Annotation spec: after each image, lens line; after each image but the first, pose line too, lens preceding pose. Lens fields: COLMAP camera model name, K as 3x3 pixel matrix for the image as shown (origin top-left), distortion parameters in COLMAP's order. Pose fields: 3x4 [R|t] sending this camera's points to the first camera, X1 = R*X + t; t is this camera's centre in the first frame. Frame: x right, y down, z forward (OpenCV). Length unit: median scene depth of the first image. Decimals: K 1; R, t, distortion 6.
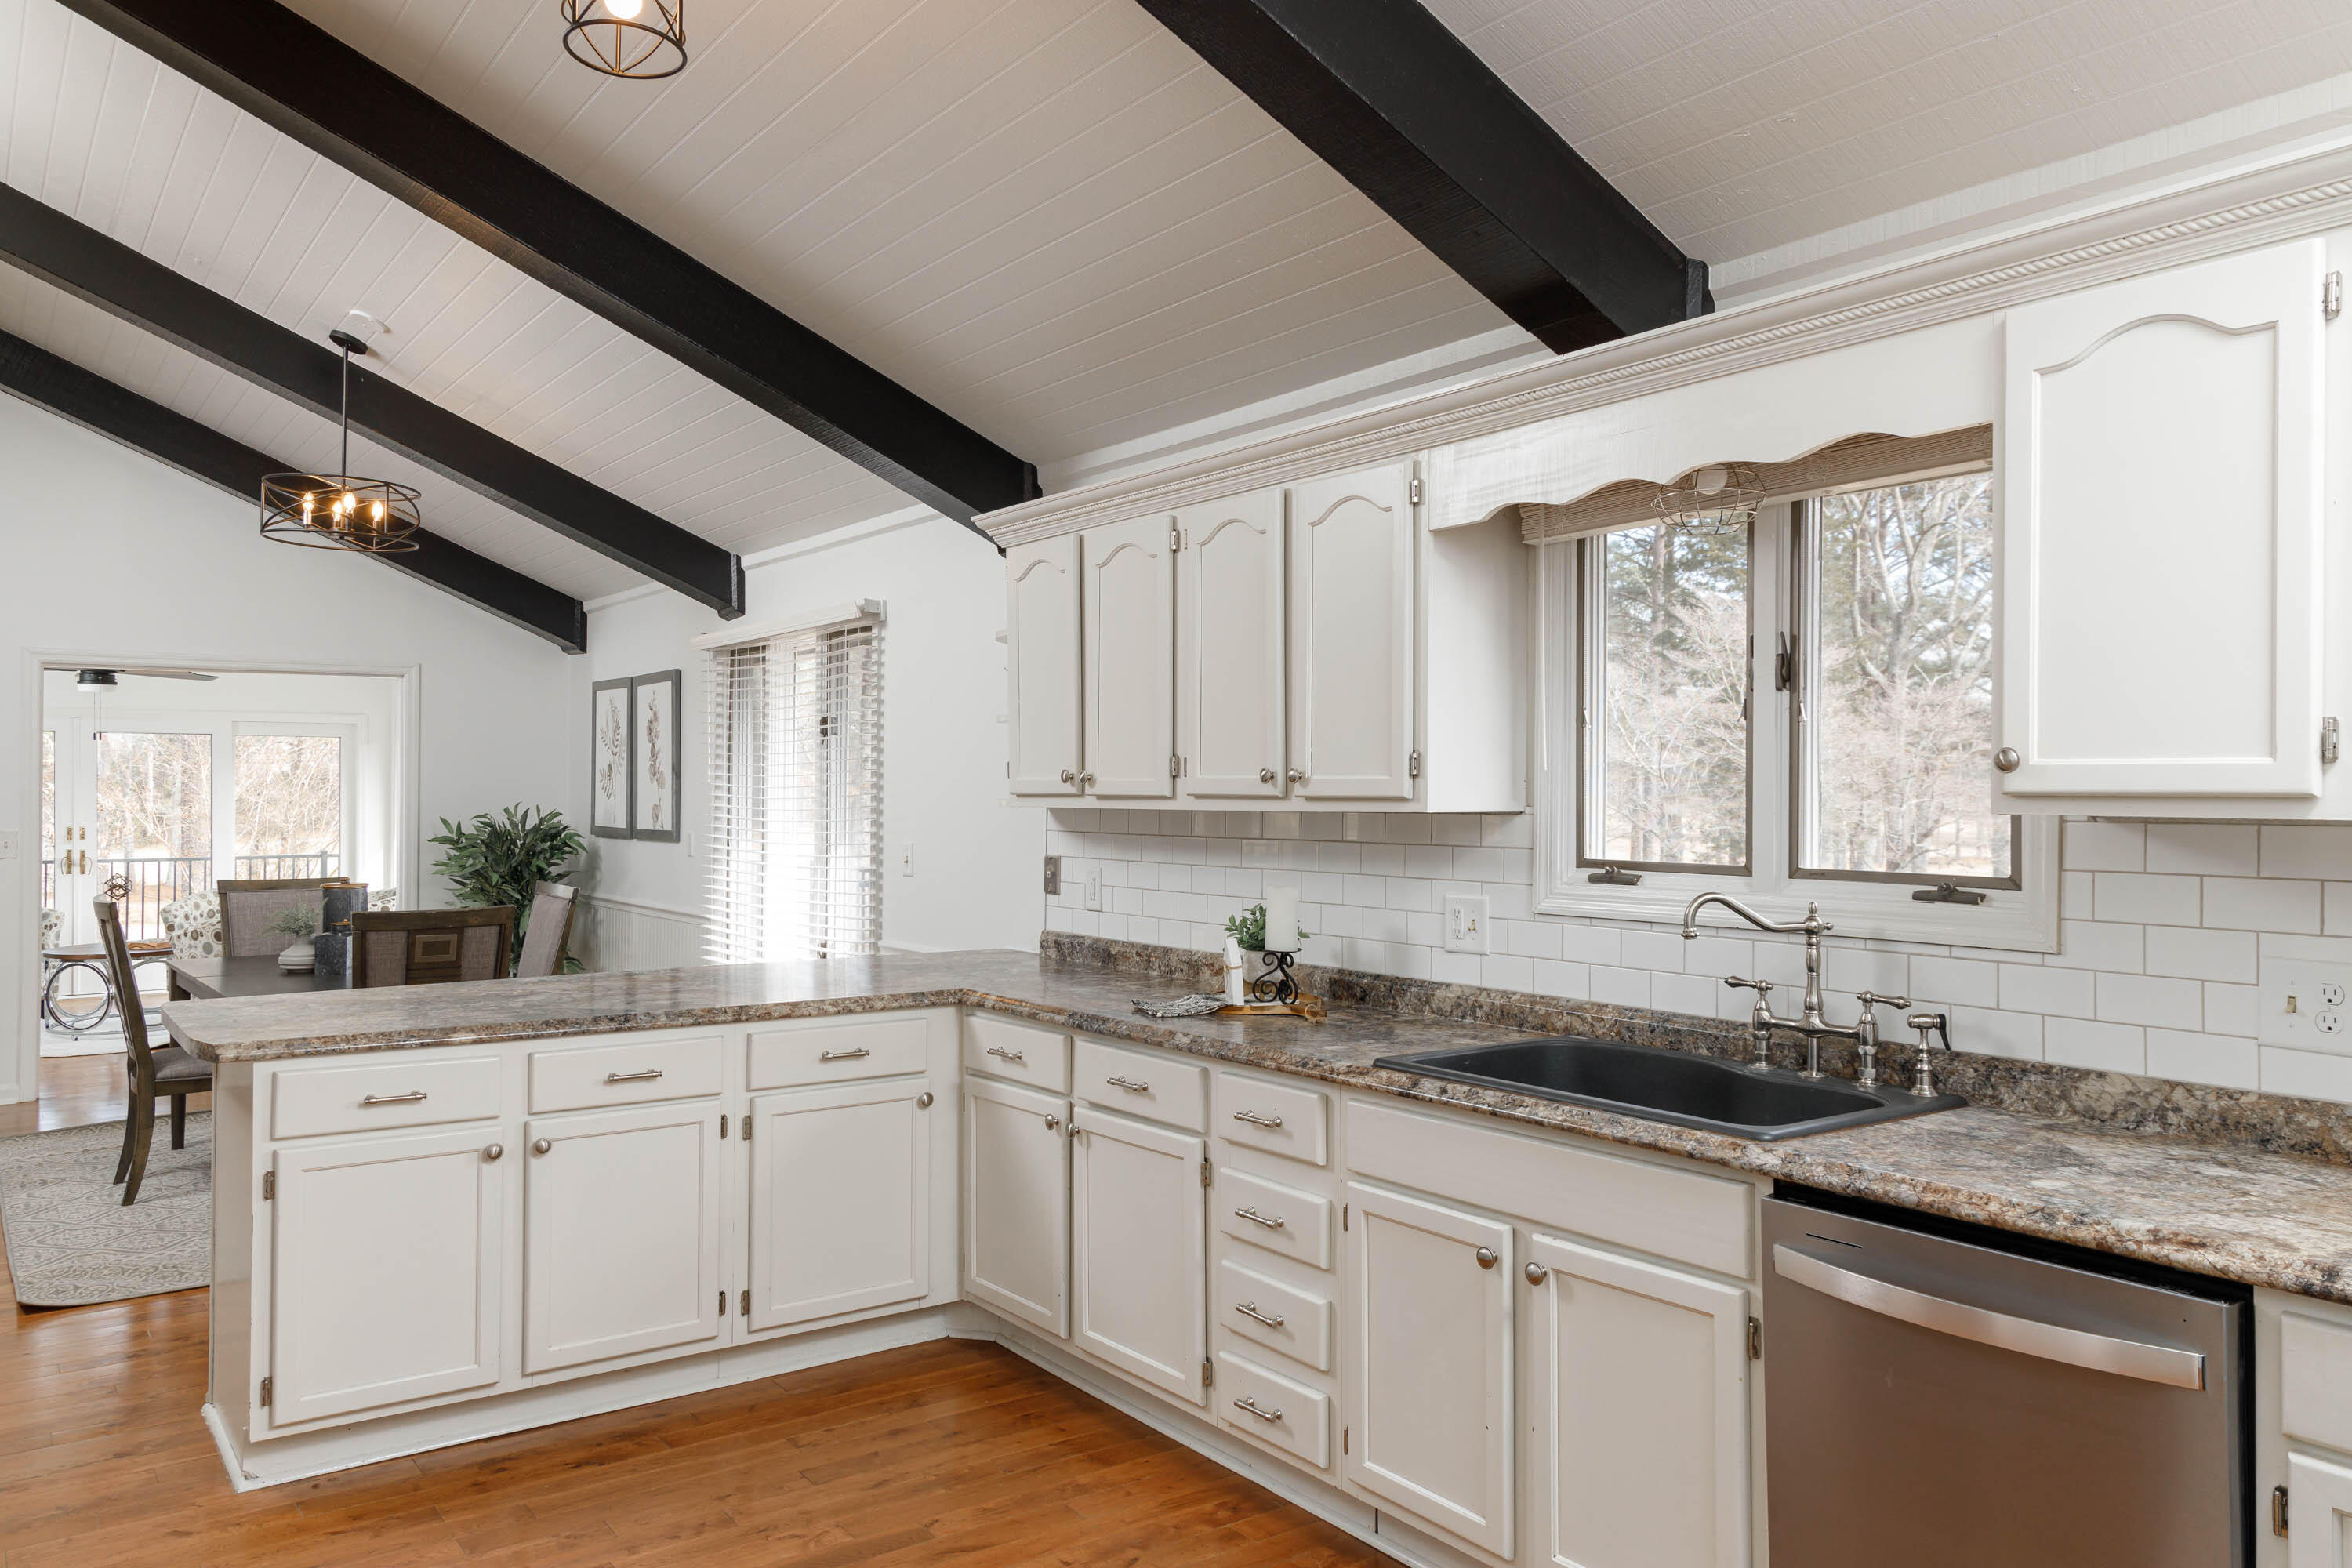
lens RADIAL K [[1616.6, 0, 1178.4], [0, 1616.6, 791.6], [0, 0, 1]] dist [-0.000320, -0.001258]
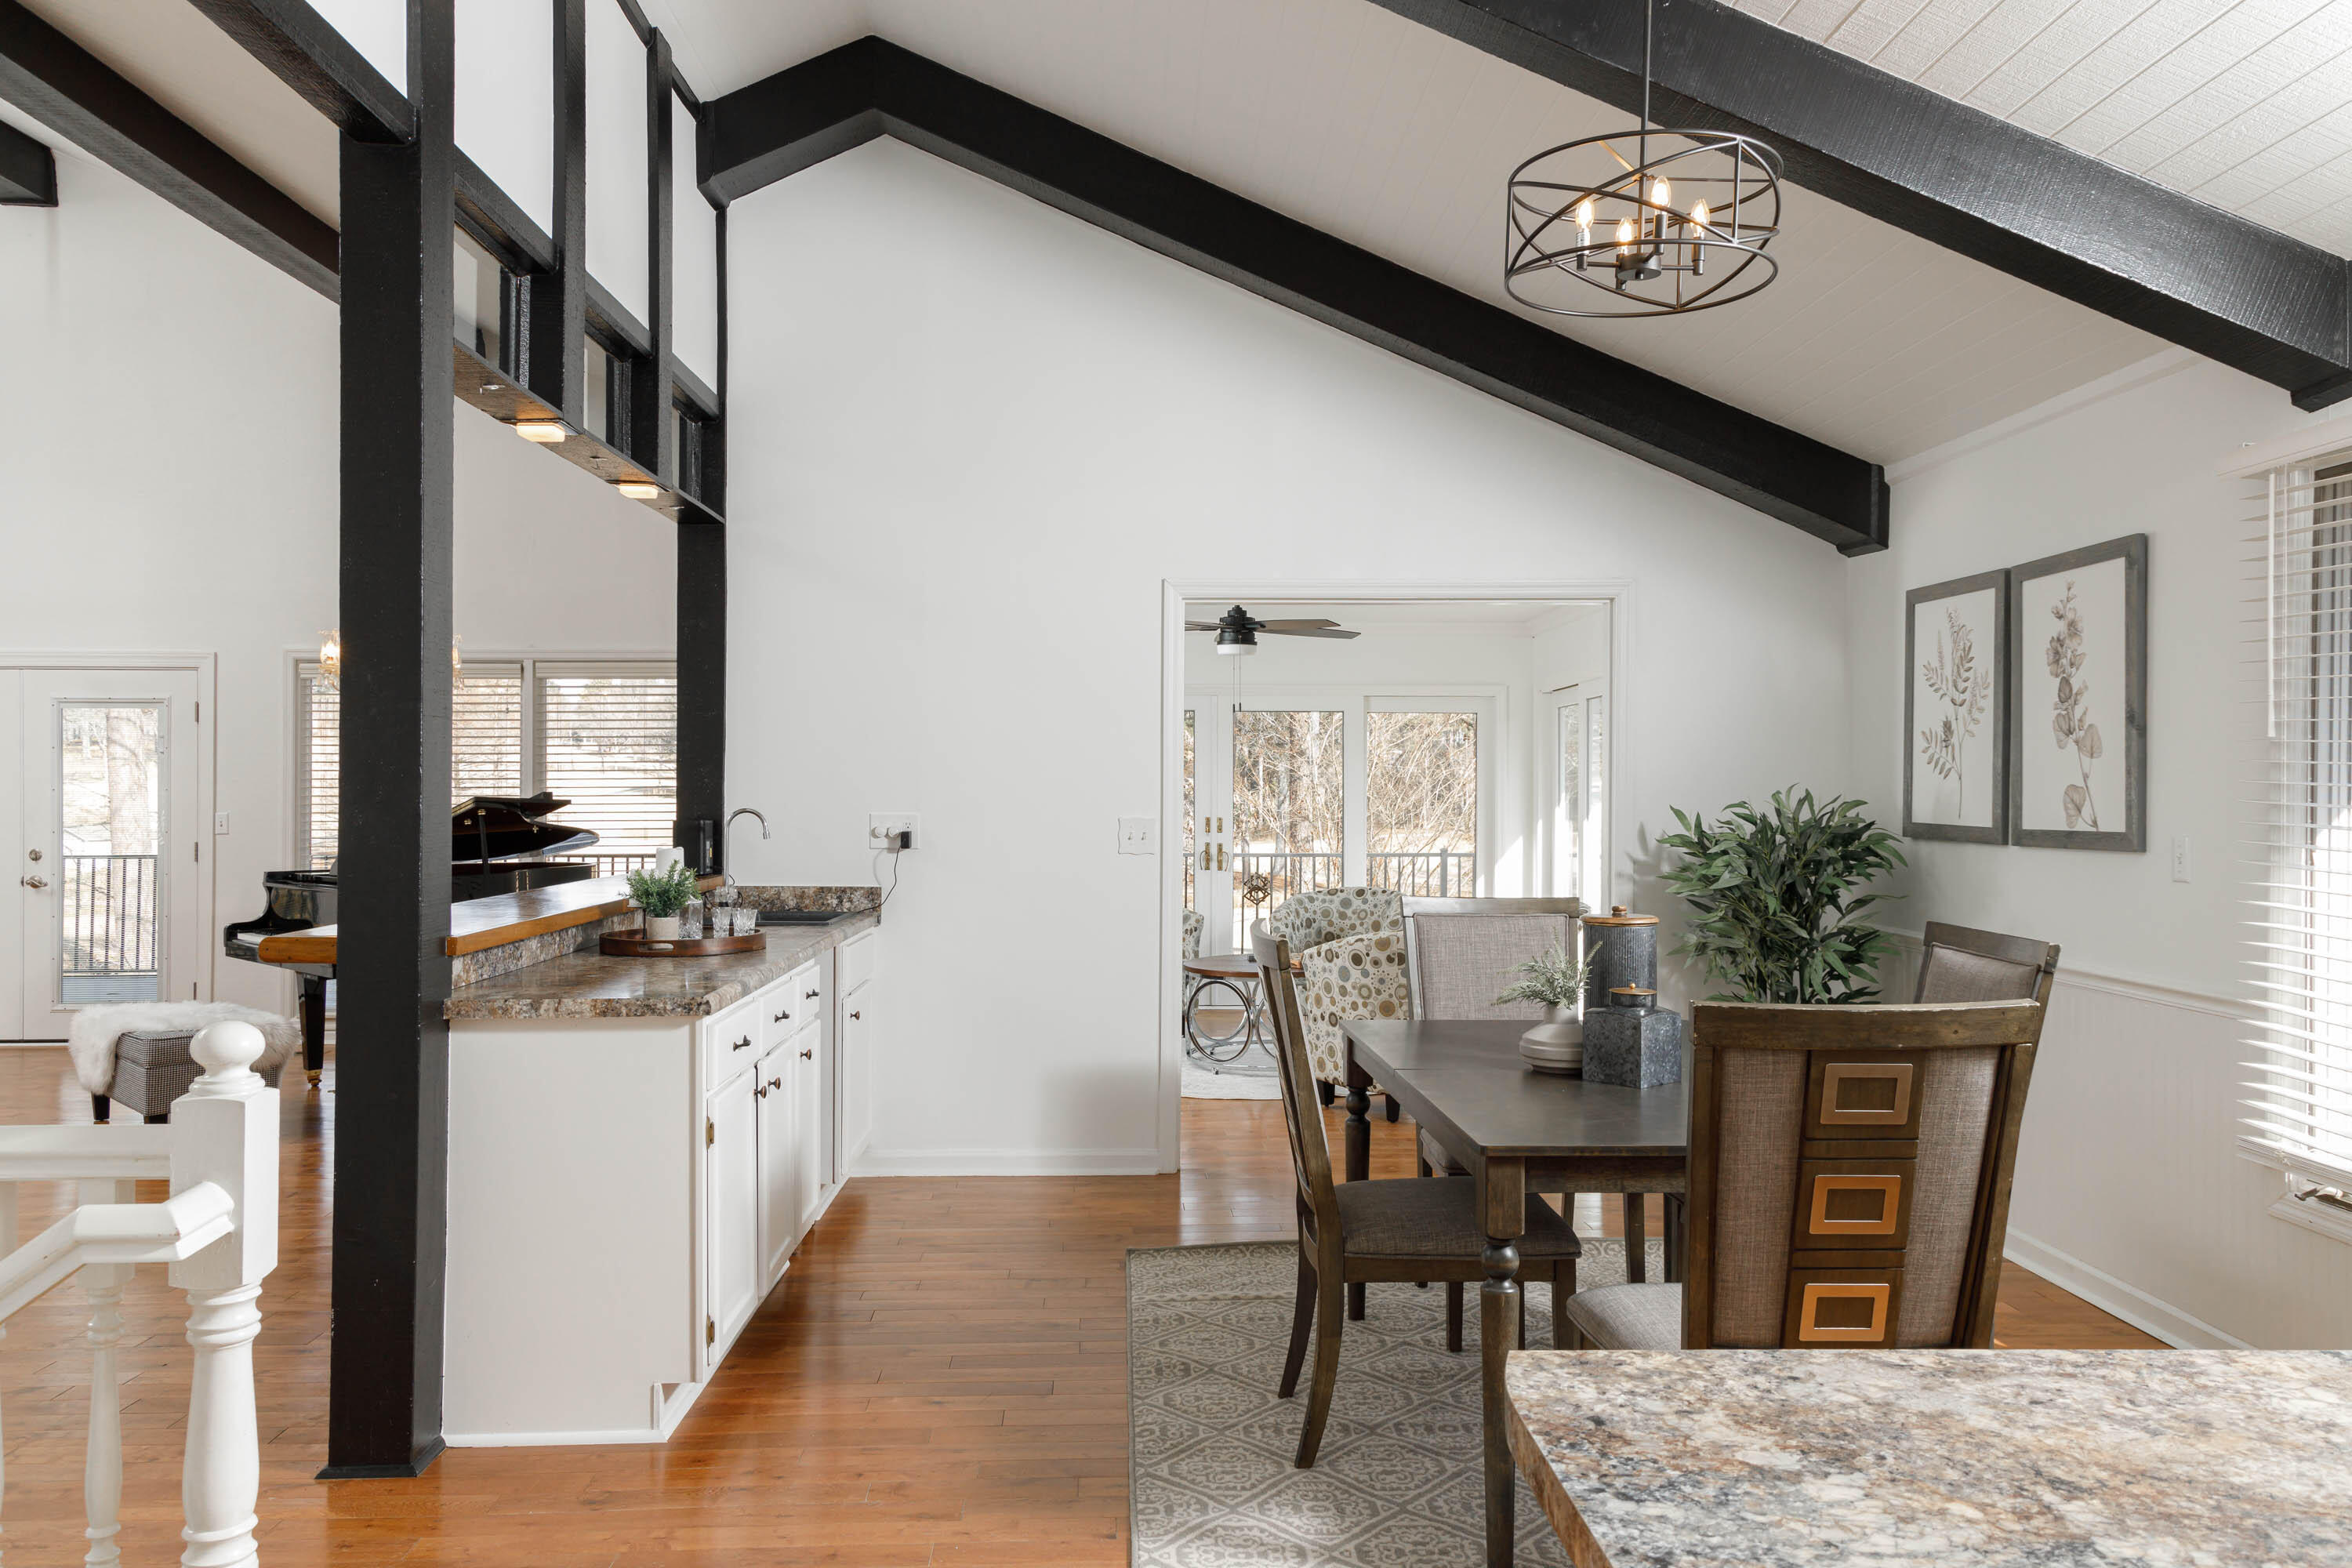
lens RADIAL K [[1616.6, 0, 1177.0], [0, 1616.6, 784.6], [0, 0, 1]] dist [-0.000320, -0.001258]
pose [[0.816327, -0.002582, -0.577584, -0.237591], [0.000941, 0.999995, -0.003140, 0.008637], [0.577589, 0.002019, 0.816325, 0.336917]]
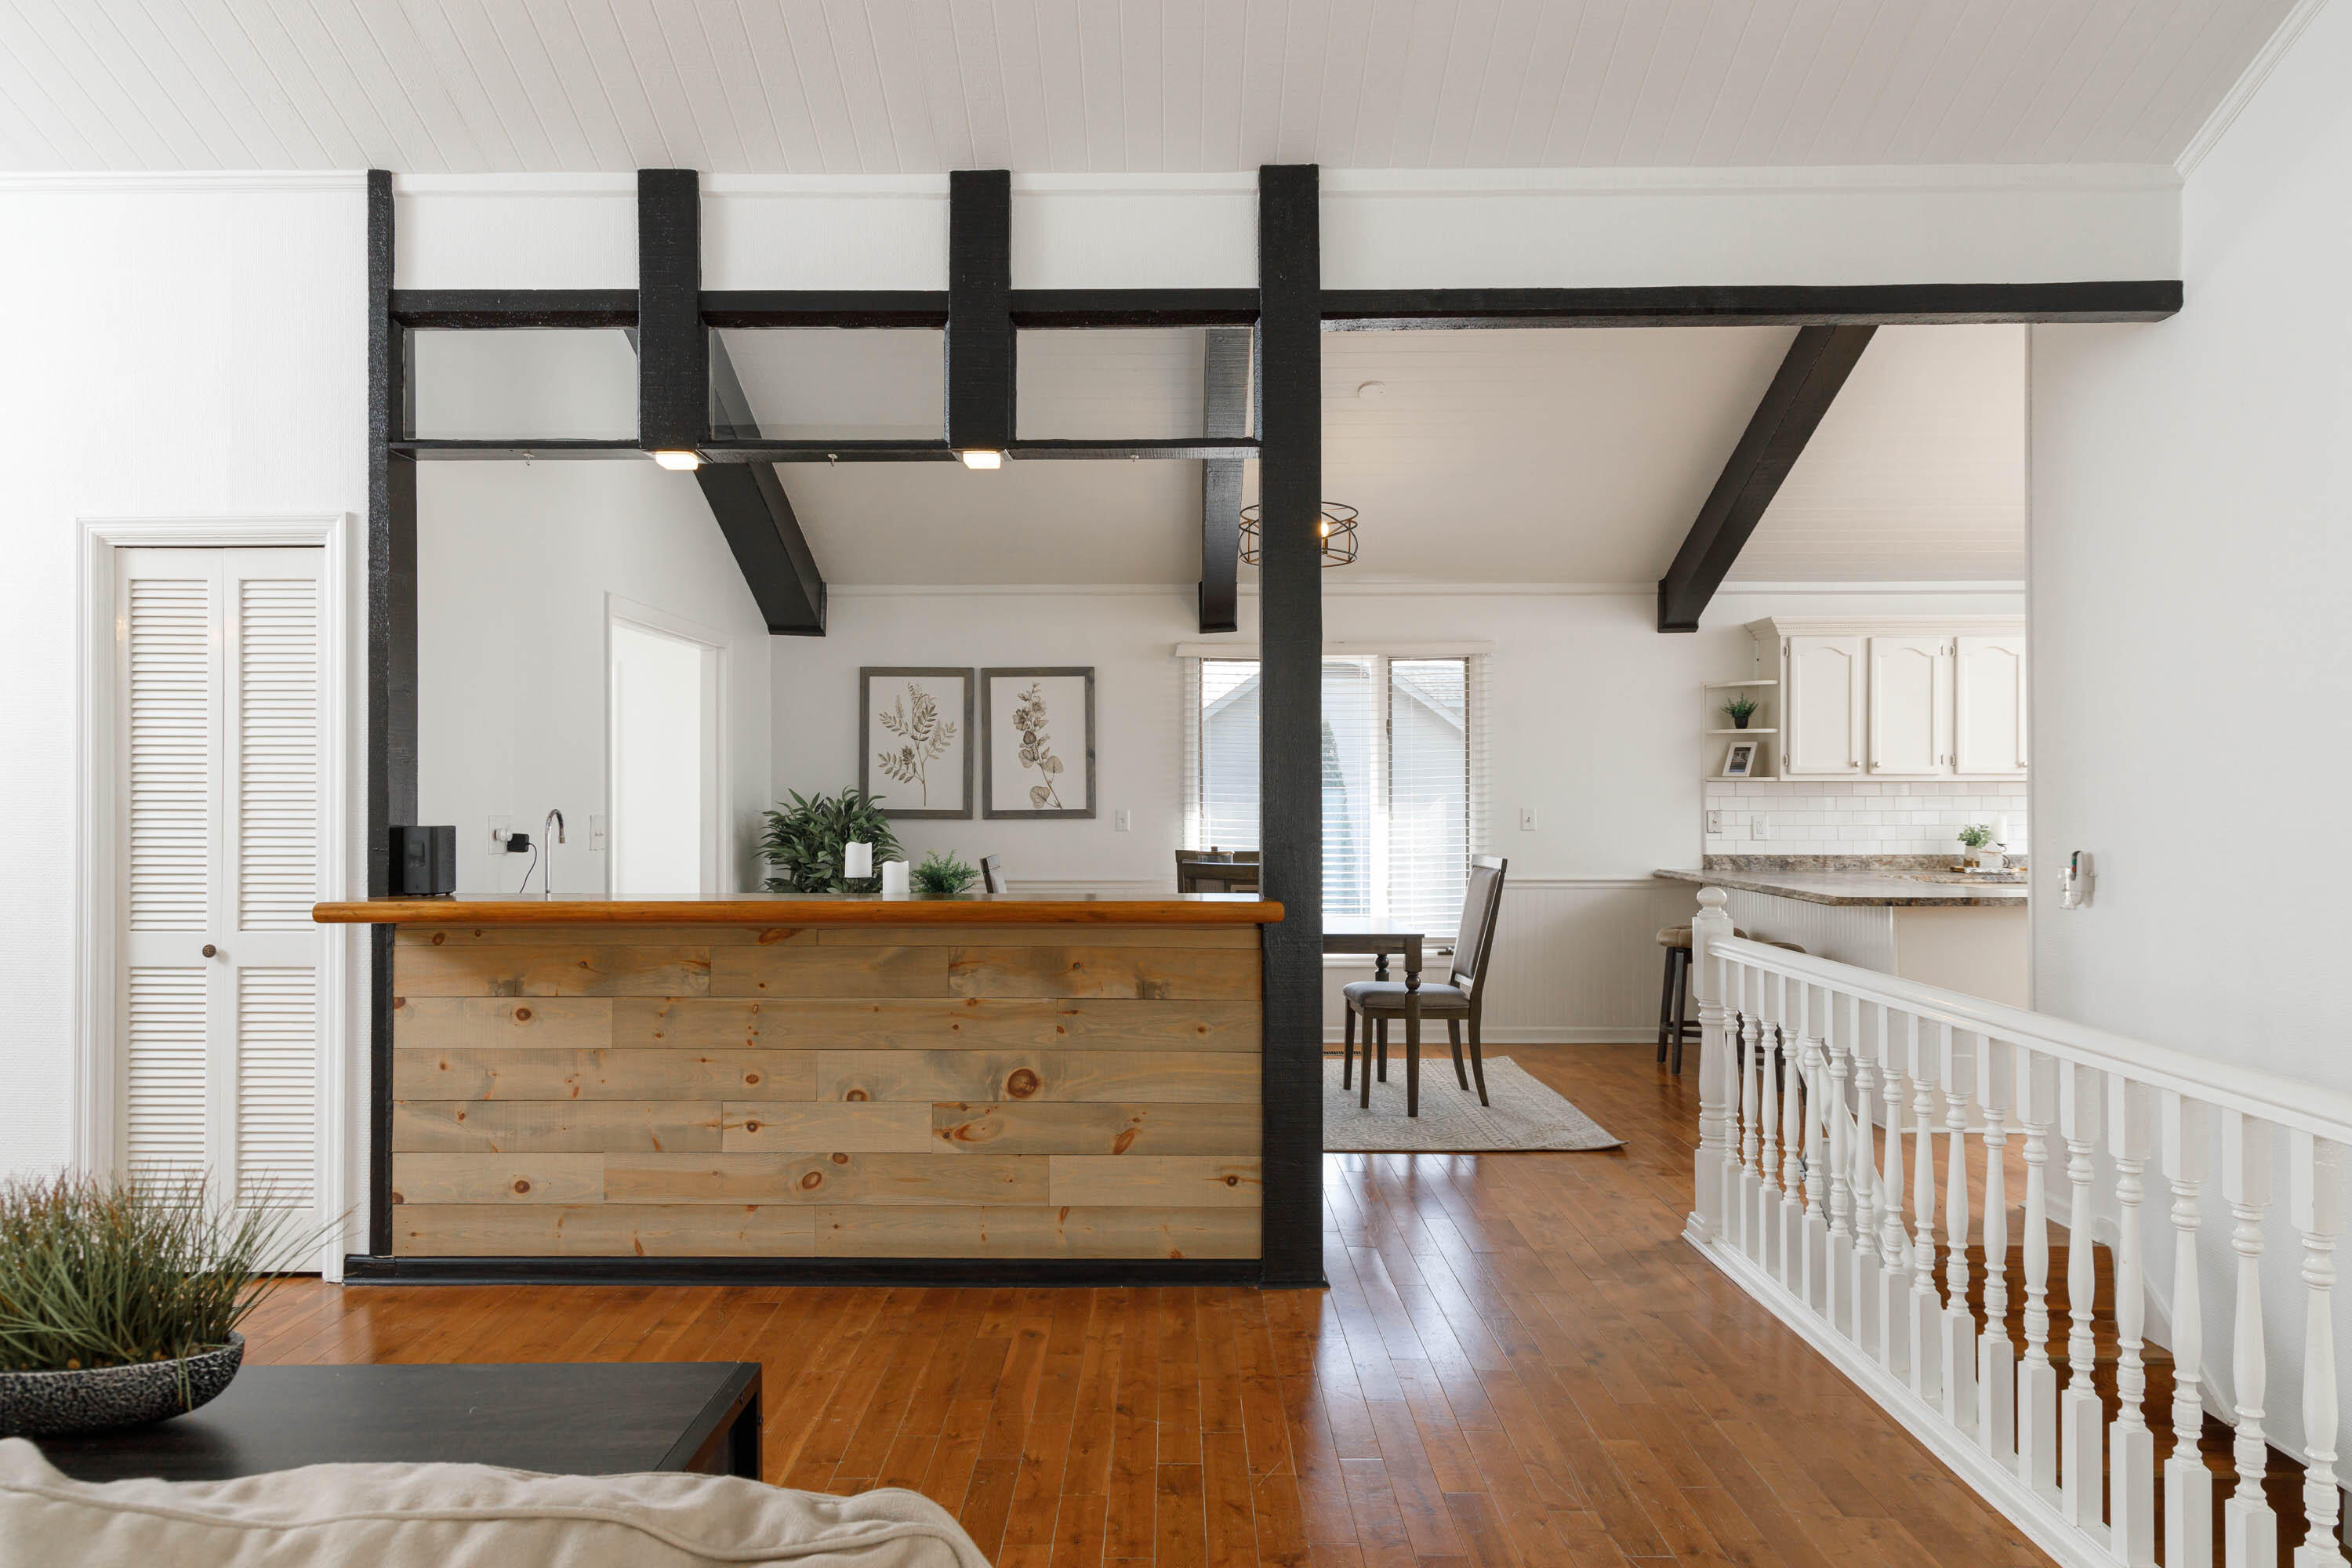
lens RADIAL K [[1616.6, 0, 1157.9], [0, 1616.6, 797.4], [0, 0, 1]] dist [-0.000320, -0.001258]
pose [[0.623314, 0.000189, 0.781972, -1.073470], [0.002433, 0.999995, -0.002180, 0.016987], [-0.781968, 0.003262, 0.623310, 0.228676]]
